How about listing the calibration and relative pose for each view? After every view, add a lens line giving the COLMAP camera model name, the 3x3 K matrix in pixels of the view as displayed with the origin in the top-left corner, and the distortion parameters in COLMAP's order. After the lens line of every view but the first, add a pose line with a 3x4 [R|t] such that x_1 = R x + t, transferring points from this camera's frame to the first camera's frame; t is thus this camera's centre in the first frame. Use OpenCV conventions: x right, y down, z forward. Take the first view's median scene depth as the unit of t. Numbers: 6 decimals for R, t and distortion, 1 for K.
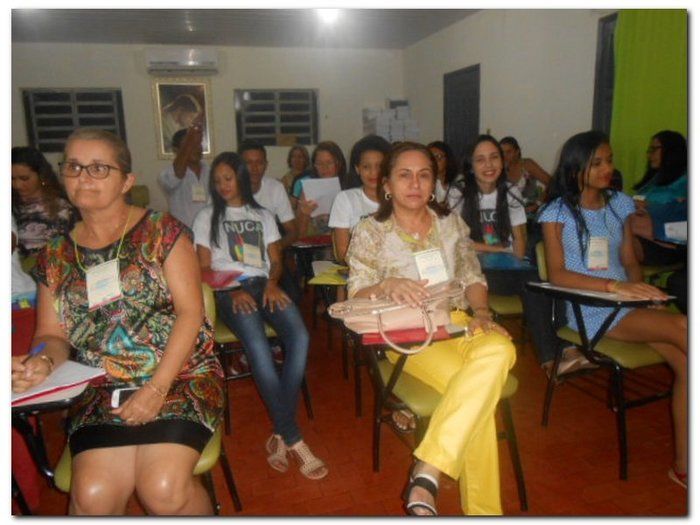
lens RADIAL K [[513.8, 0, 350.0], [0, 513.8, 262.5], [0, 0, 1]] dist [-0.023715, 0.002351]
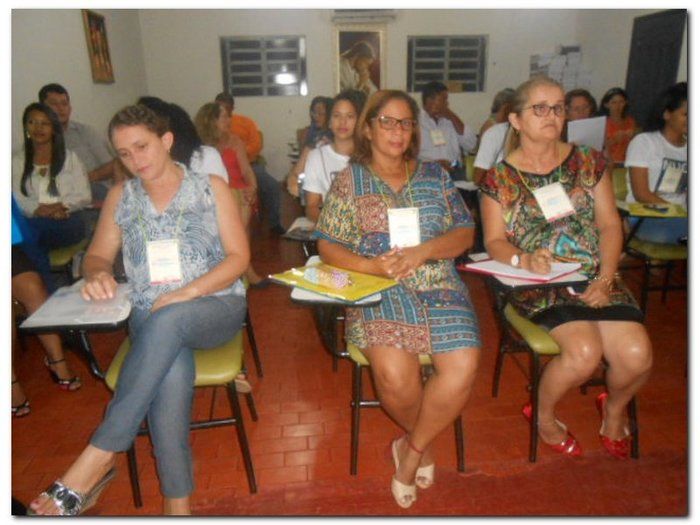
lens RADIAL K [[513.8, 0, 350.0], [0, 513.8, 262.5], [0, 0, 1]] dist [-0.023715, 0.002351]
pose [[0.985879, 0.056575, -0.157615, -0.168281], [-0.041117, 0.994171, 0.099667, 0.018970], [0.162335, -0.091779, 0.982458, -0.078795]]
